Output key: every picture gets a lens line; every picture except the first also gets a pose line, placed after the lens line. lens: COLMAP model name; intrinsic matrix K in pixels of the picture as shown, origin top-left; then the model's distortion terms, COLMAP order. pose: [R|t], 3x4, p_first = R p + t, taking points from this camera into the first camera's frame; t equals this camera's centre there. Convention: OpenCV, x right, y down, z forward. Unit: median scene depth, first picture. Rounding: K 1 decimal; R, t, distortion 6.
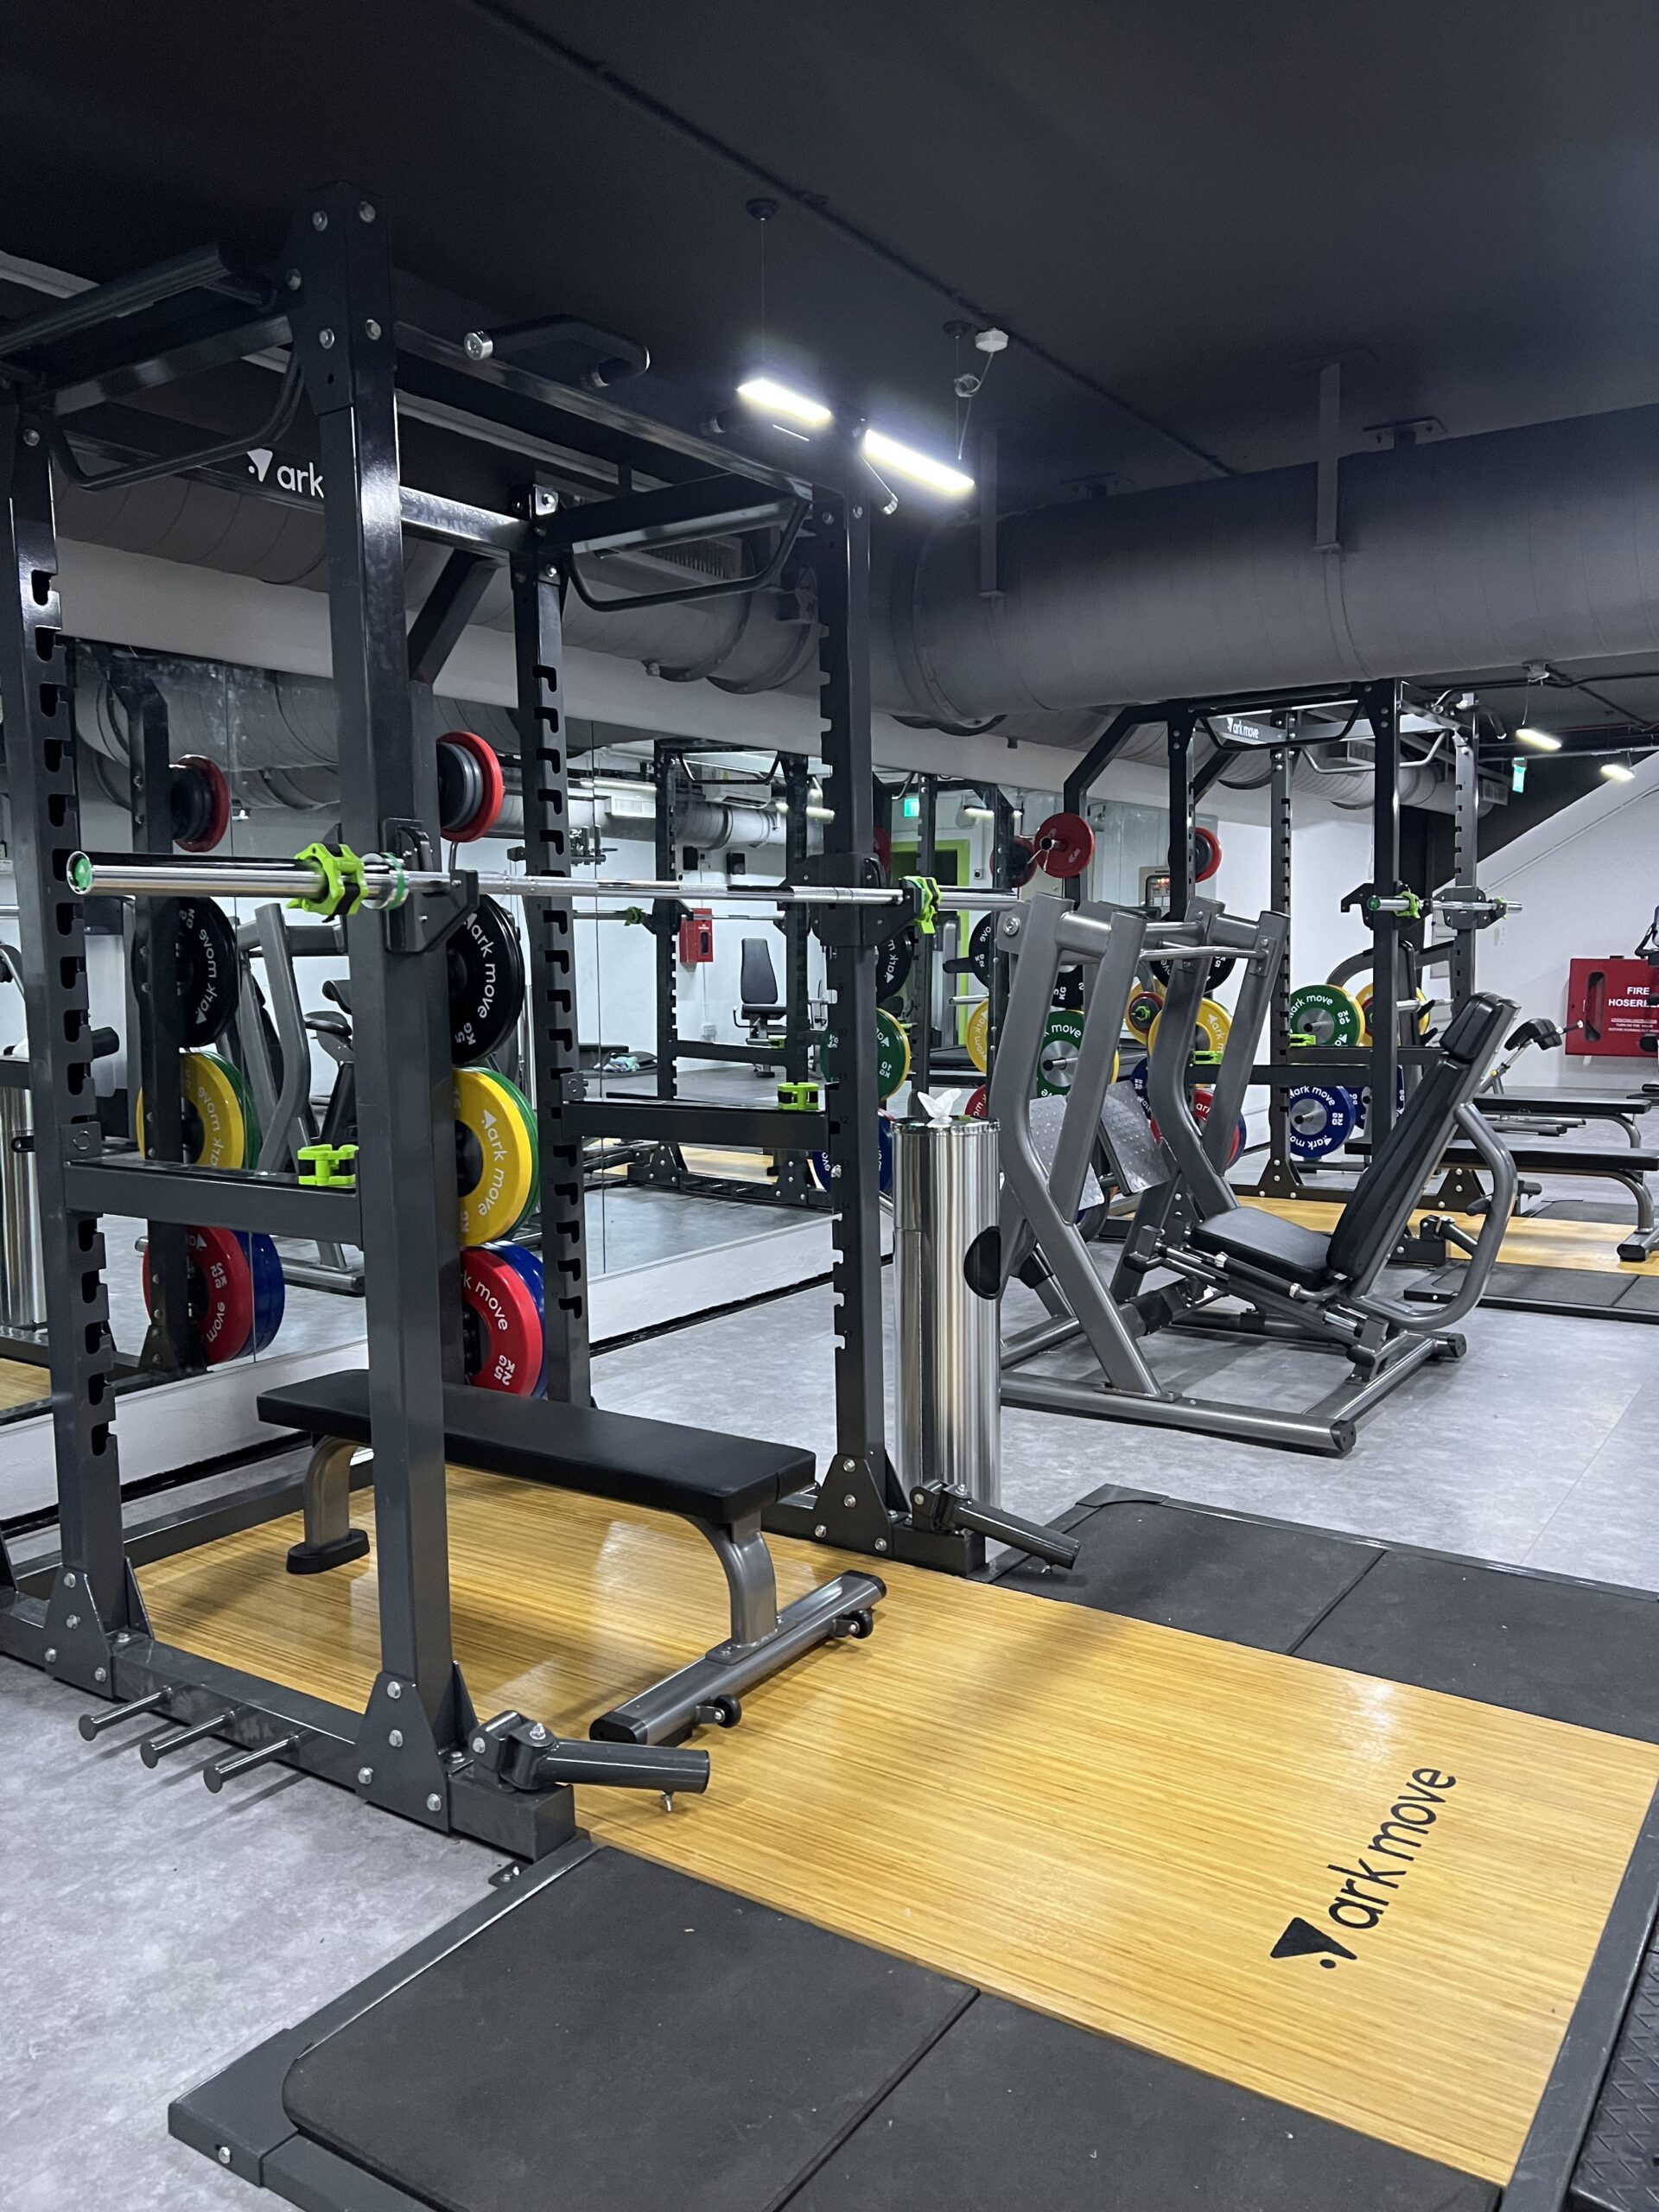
lens RADIAL K [[1654.7, 0, 829.5], [0, 1654.7, 1106.0], [0, 0, 1]] dist [0.062519, -0.073919]
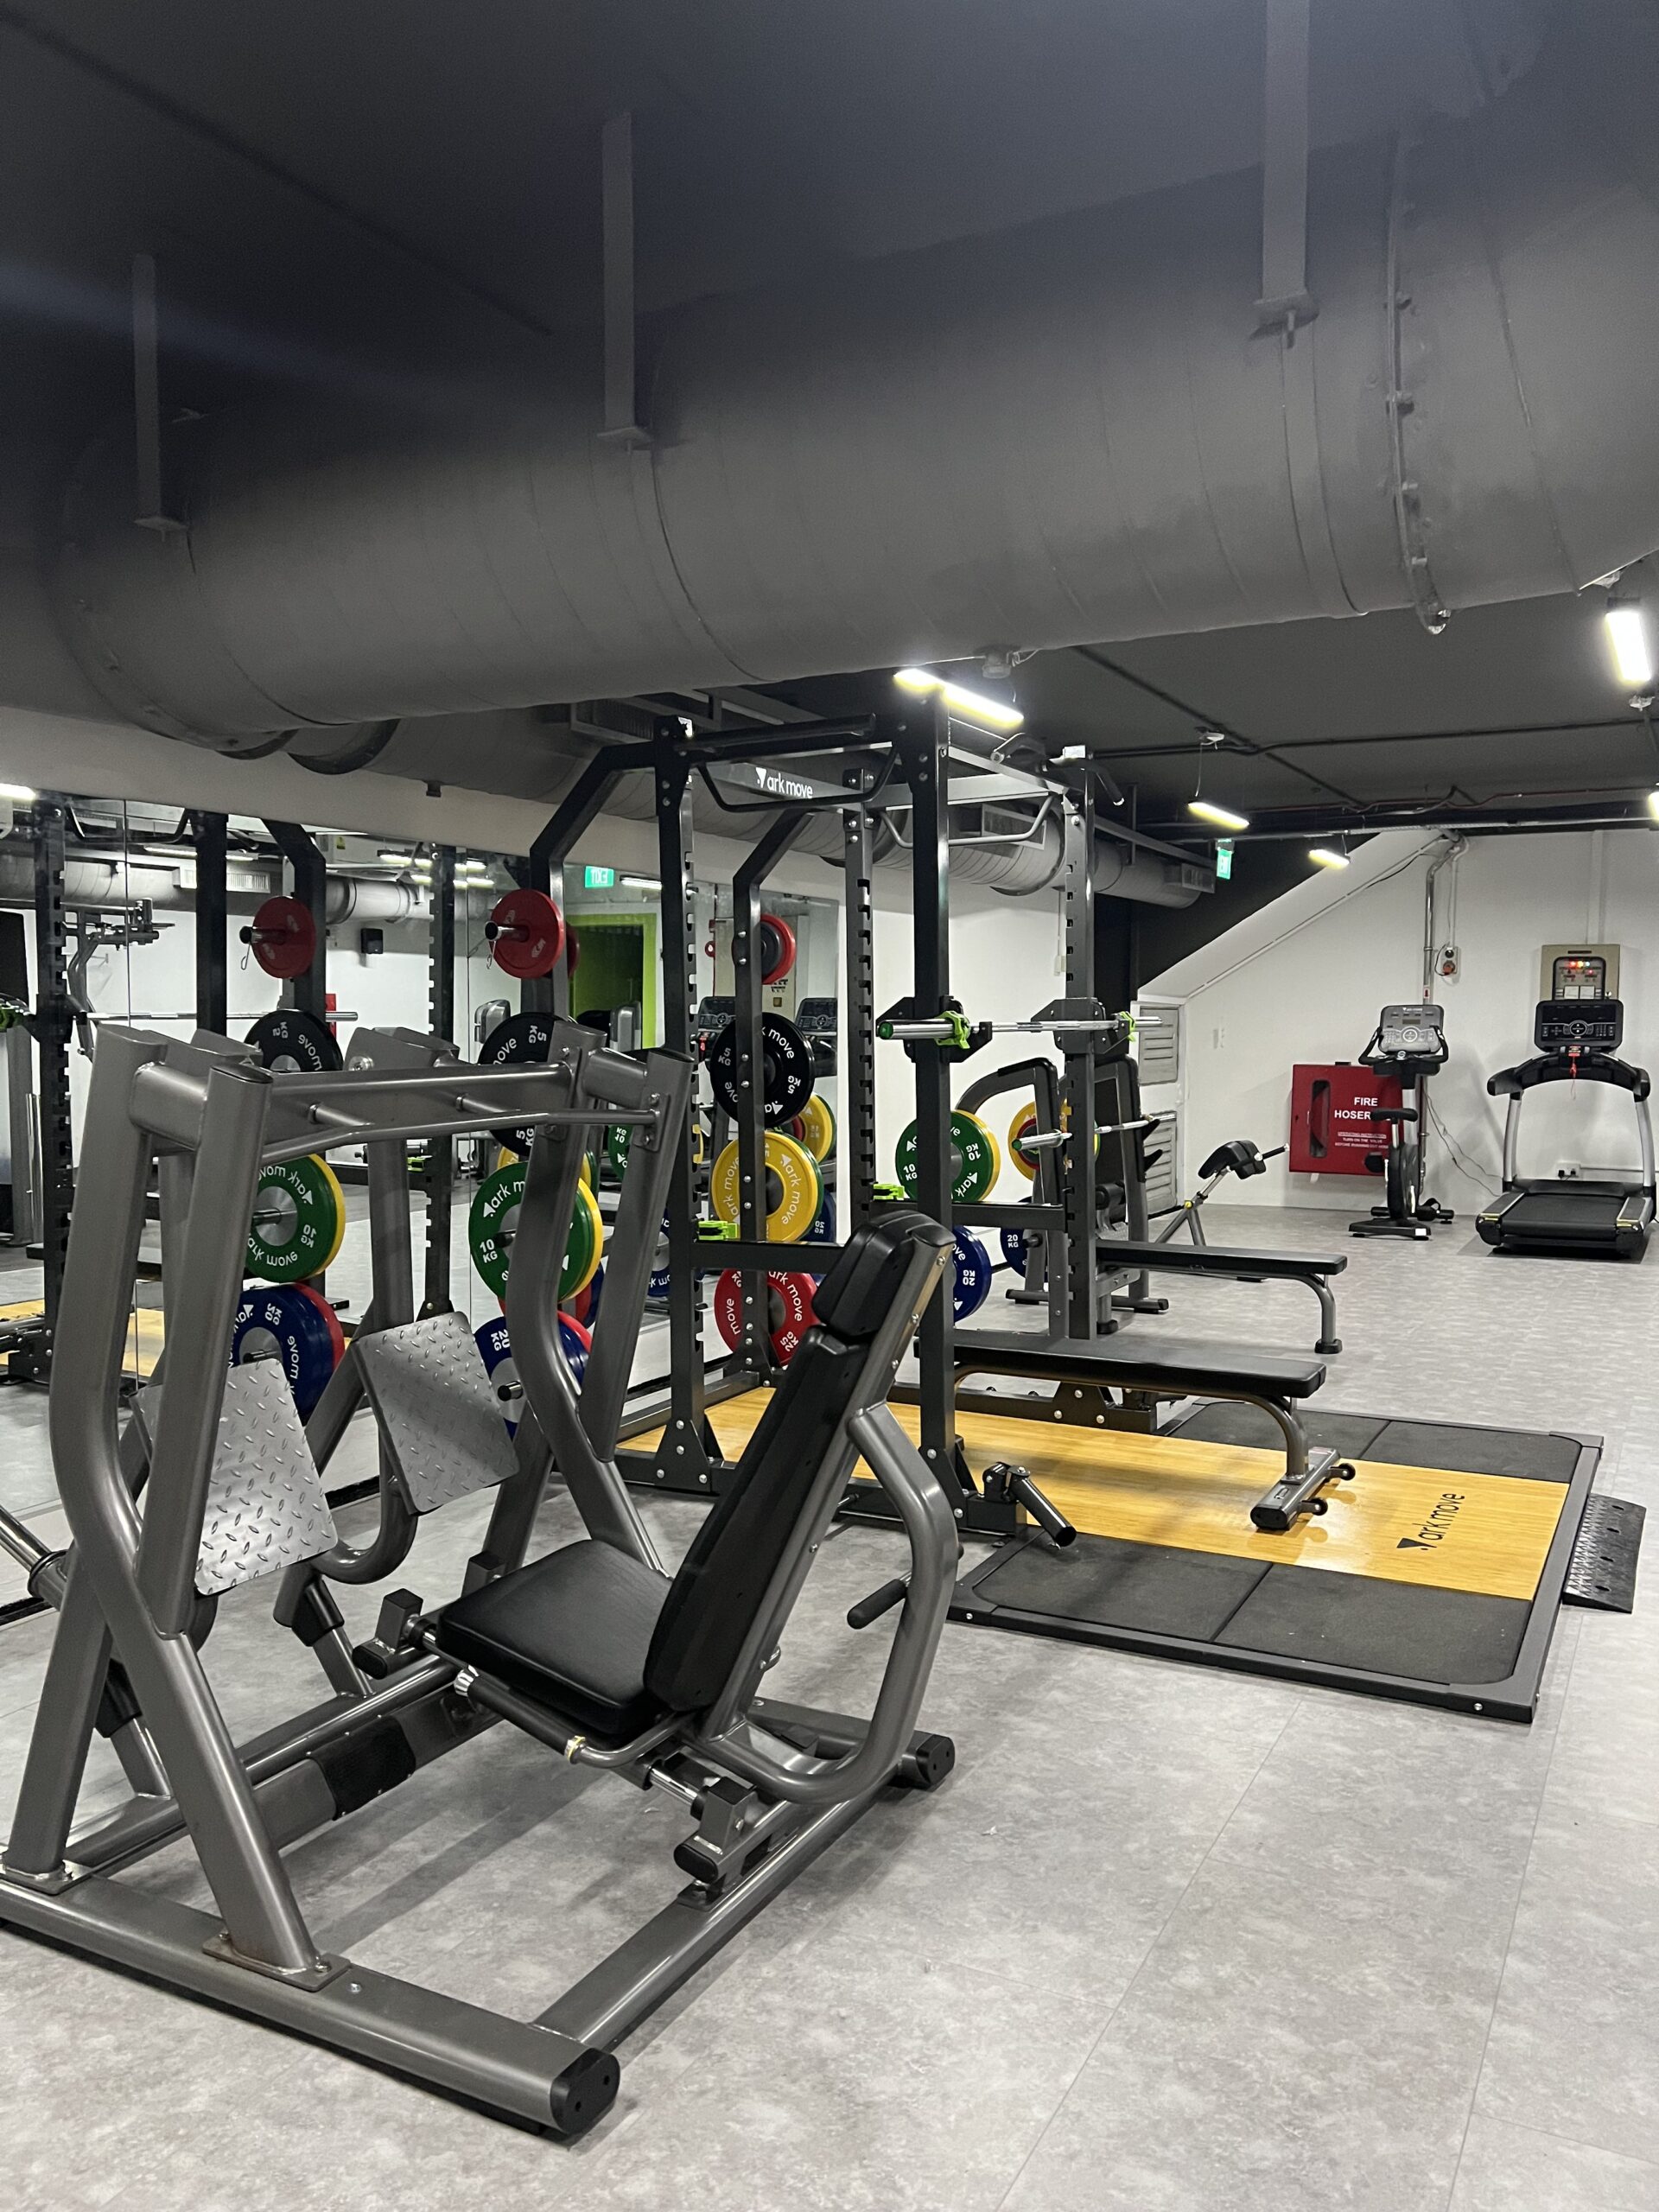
lens RADIAL K [[1688.1, 0, 785.6], [0, 1688.1, 1110.2], [0, 0, 1]] dist [0.119924, -0.161192]
pose [[0.995226, 0.006485, 0.097384, 0.173410], [-0.002059, 0.998963, -0.045474, -0.044940], [-0.097578, 0.045057, 0.994207, 0.245876]]
